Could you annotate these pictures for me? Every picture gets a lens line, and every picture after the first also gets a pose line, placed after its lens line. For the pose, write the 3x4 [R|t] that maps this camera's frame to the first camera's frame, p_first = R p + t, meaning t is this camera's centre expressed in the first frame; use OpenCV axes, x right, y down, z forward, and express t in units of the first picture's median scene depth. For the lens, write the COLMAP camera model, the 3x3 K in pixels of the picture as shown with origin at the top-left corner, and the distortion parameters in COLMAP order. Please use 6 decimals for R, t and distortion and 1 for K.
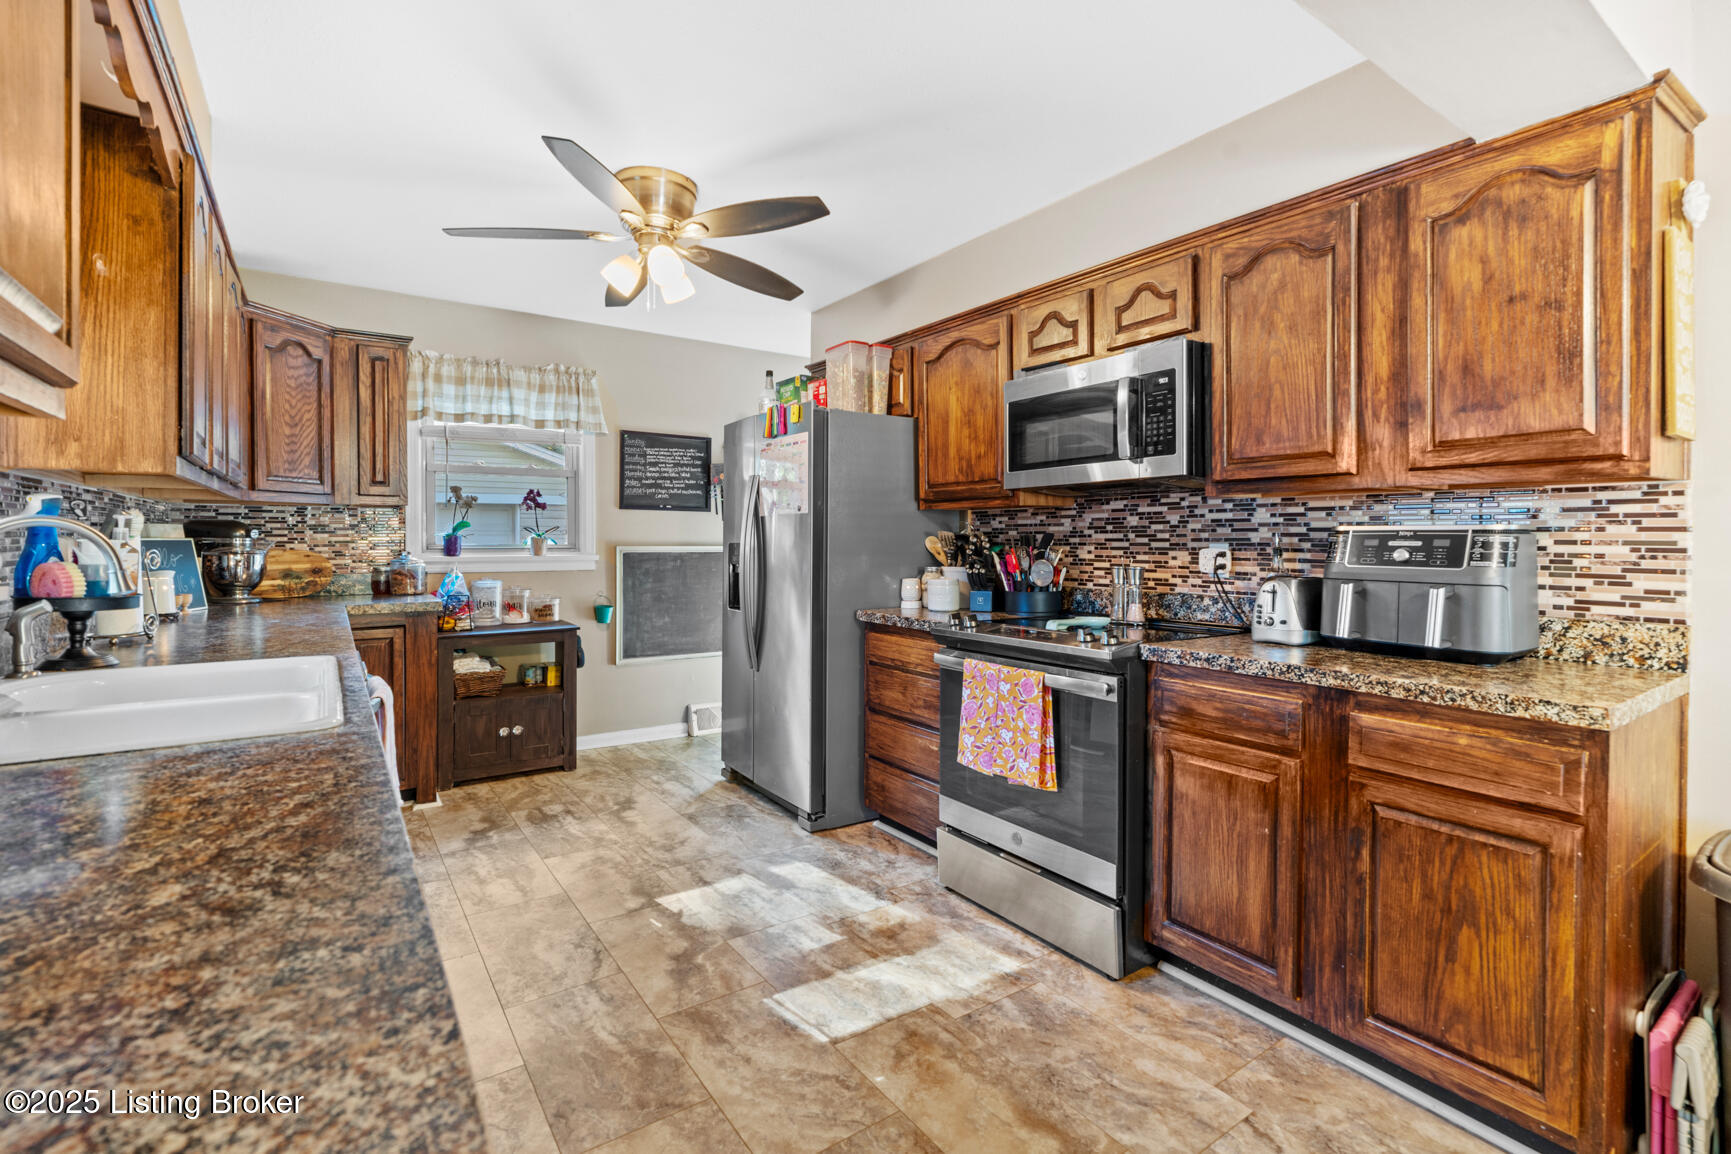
lens RADIAL K [[783.8, 0, 885.2], [0, 783.8, 545.4], [0, 0, 1]] dist [-0.012685, 0.003302]
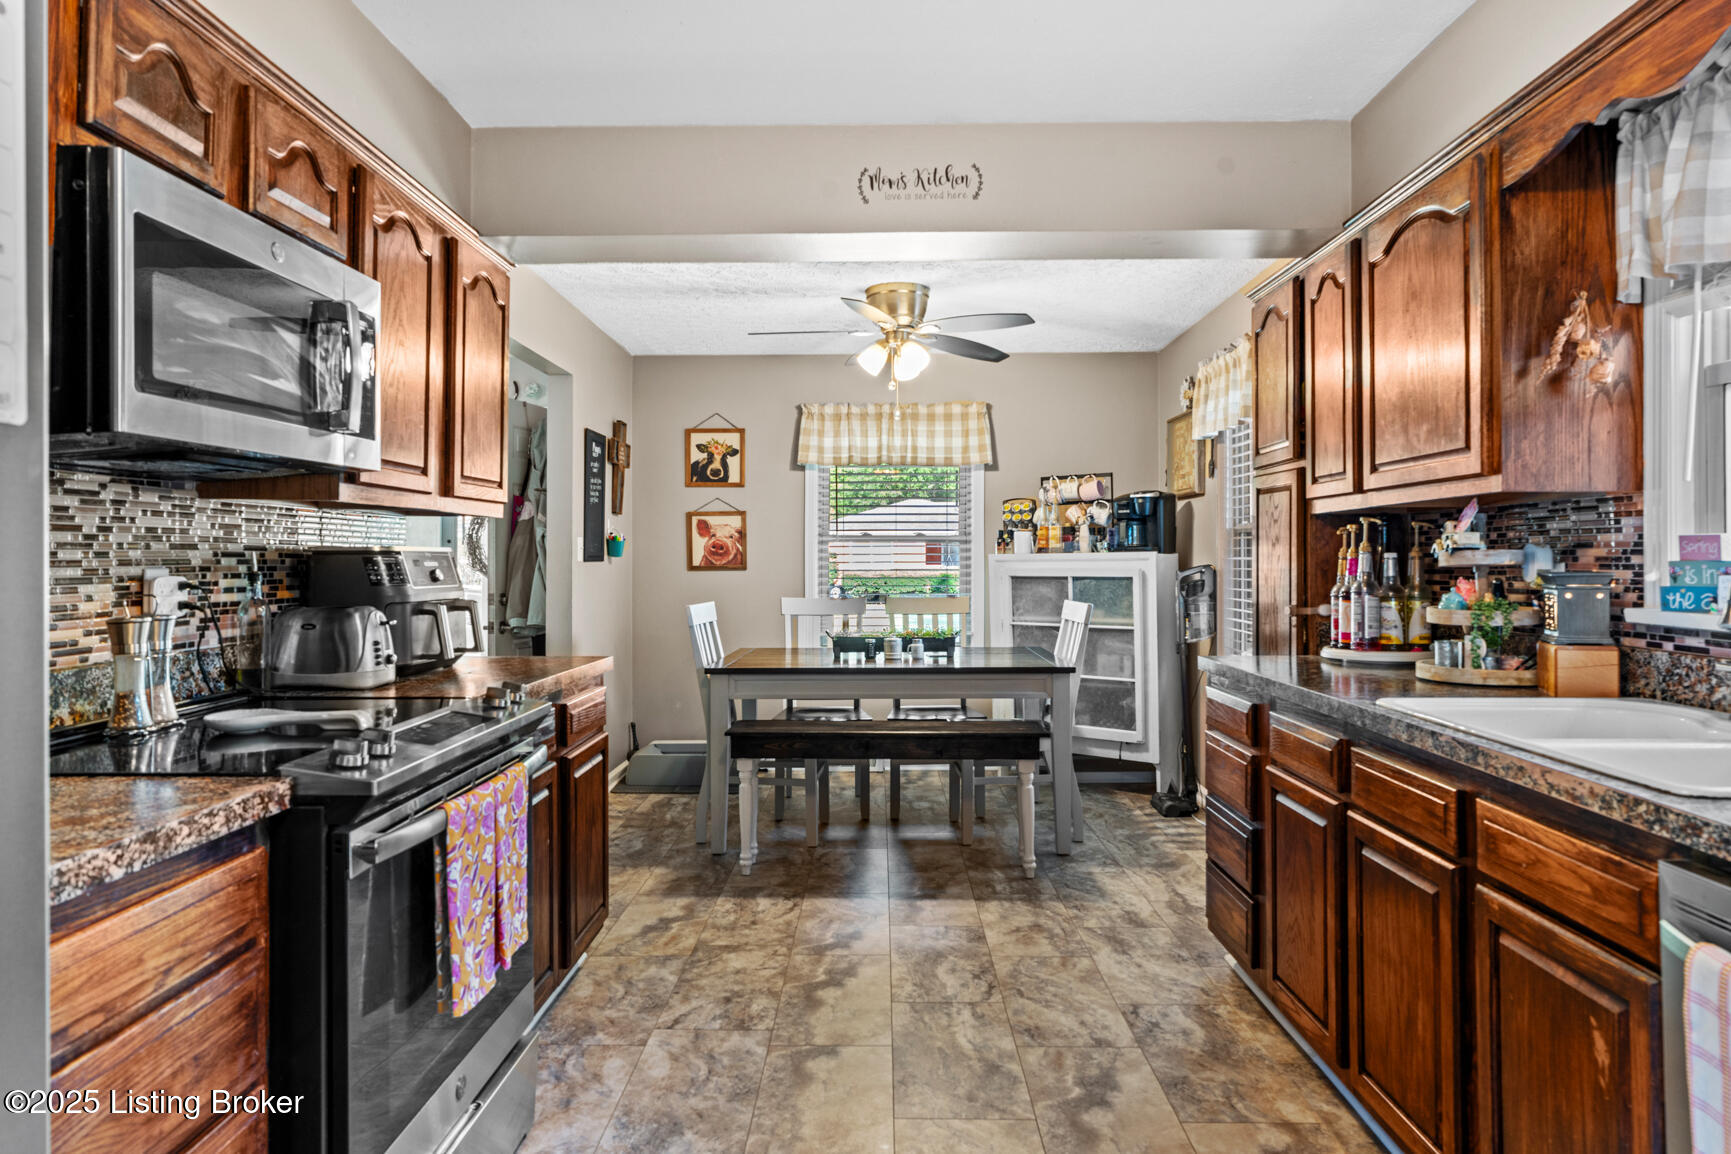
lens RADIAL K [[1054.9, 0, 860.4], [0, 1054.9, 553.4], [0, 0, 1]] dist [-0.005503, 0.006308]
pose [[-0.797518, 0.000272, 0.603295, -0.437214], [0.002982, 0.999989, 0.003491, -0.013584], [-0.603288, 0.004583, -0.797510, 1.185556]]
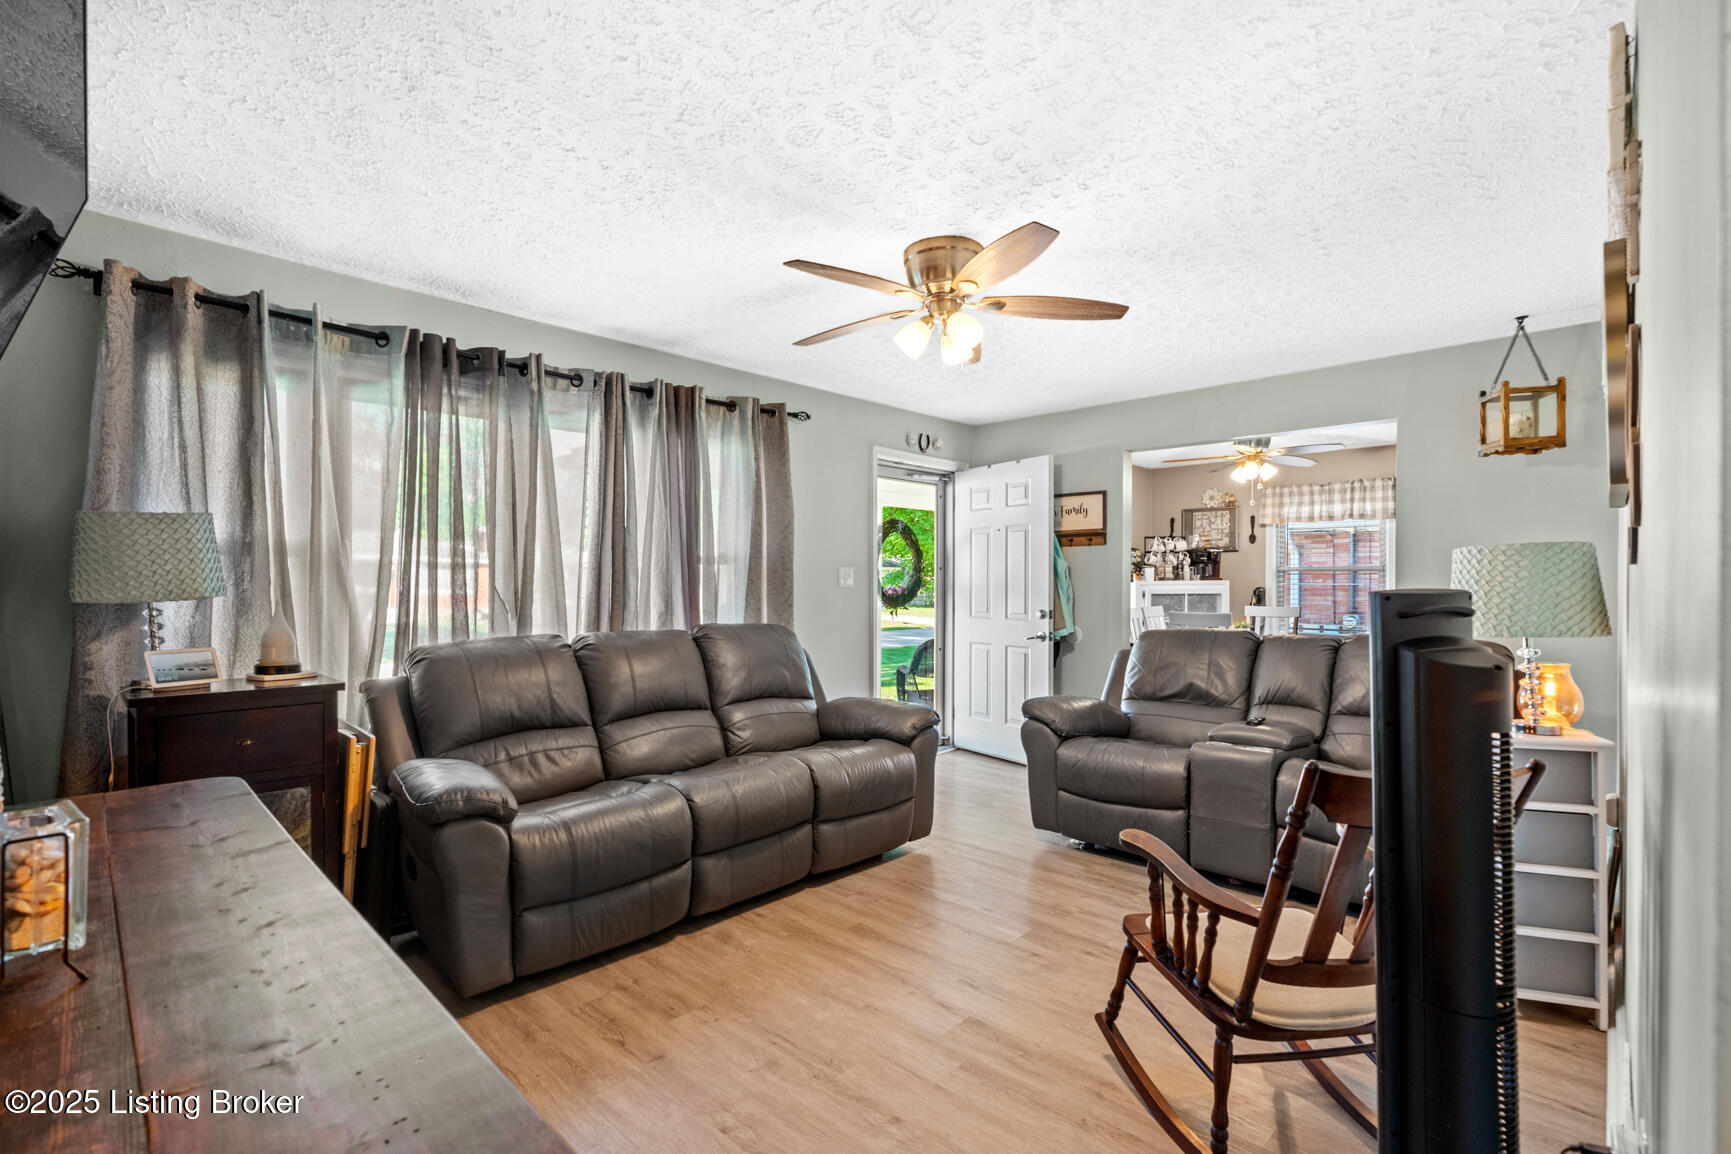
lens RADIAL K [[783.8, 0, 853.4], [0, 783.8, 585.0], [0, 0, 1]] dist [-0.012685, 0.003302]
pose [[-0.983771, -0.007381, -0.179277, 1.860673], [-0.009161, 0.999917, 0.009101, -0.005953], [0.179195, 0.010595, -0.983756, 1.724878]]
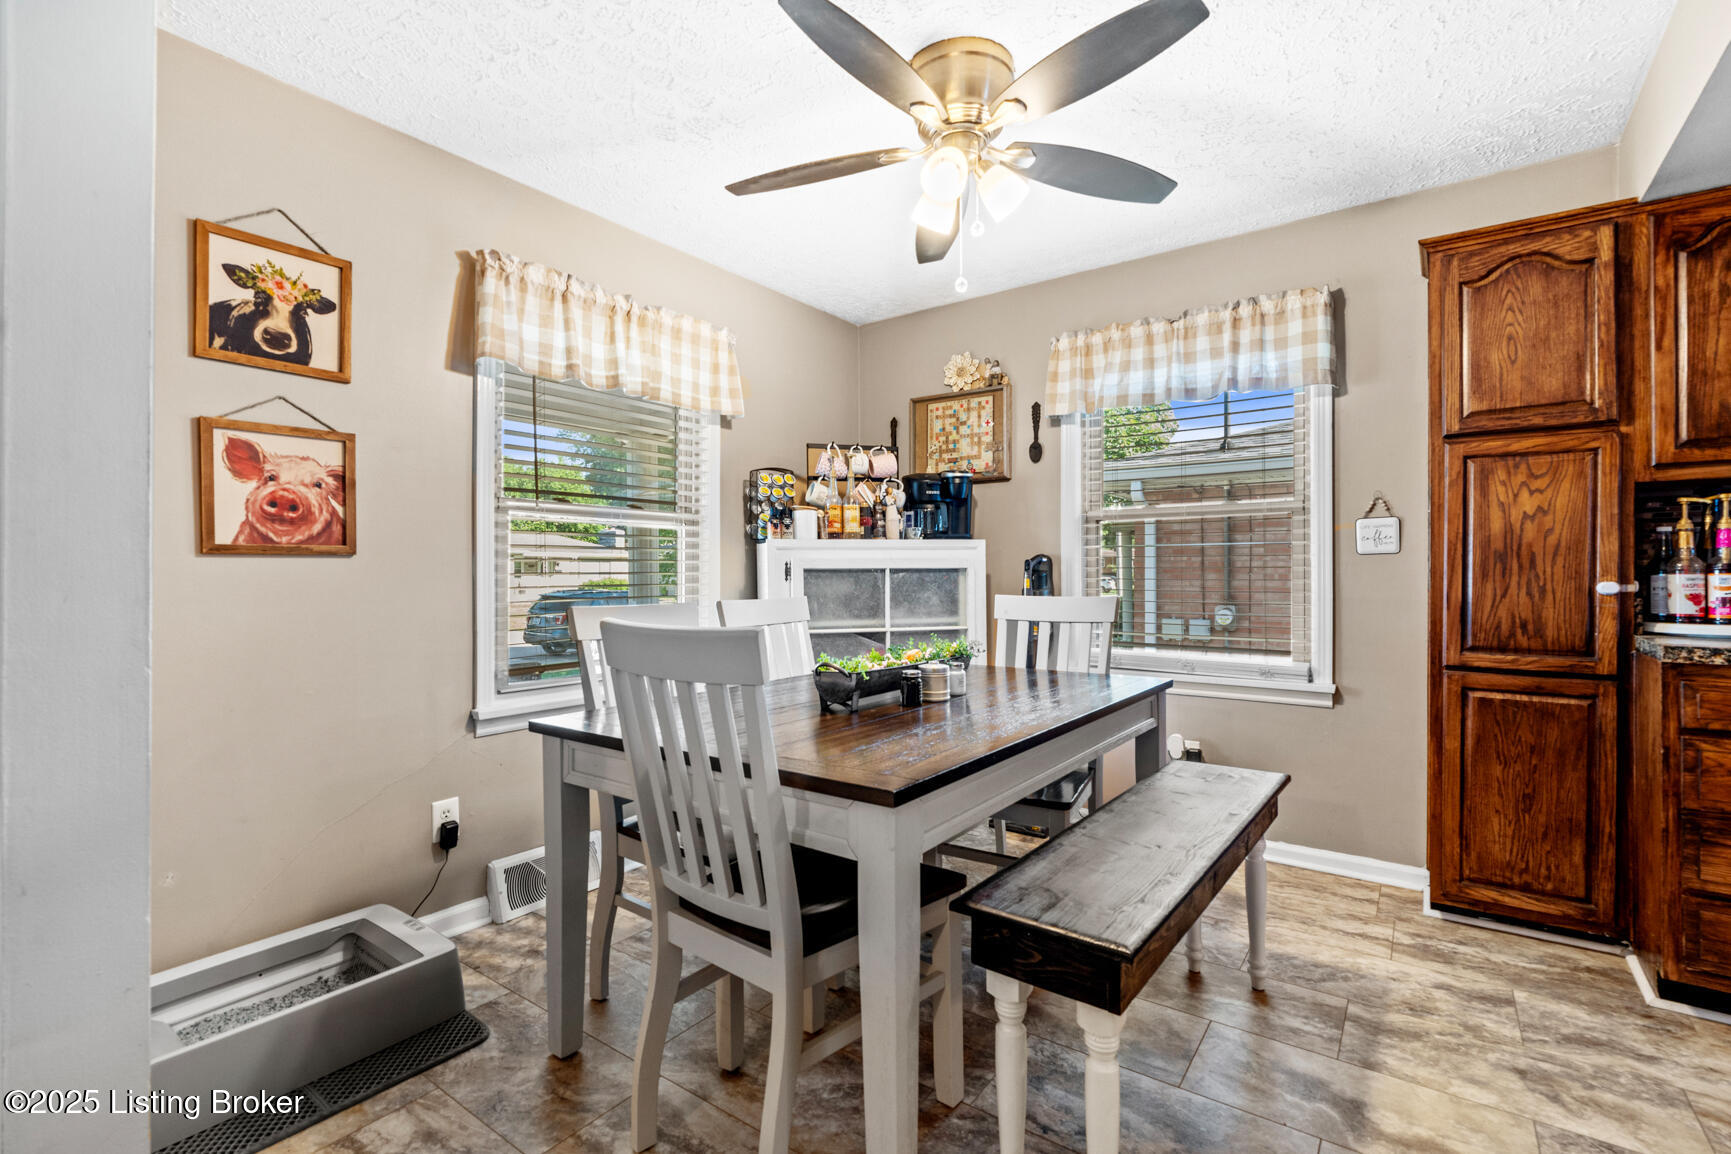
lens RADIAL K [[783.8, 0, 857.6], [0, 783.8, 575.5], [0, 0, 1]] dist [-0.012685, 0.003302]
pose [[-0.951176, -0.002307, -0.308639, 0.765393], [-0.004516, 0.999969, 0.006441, 0.037412], [0.308615, 0.007521, -0.951157, 0.520929]]
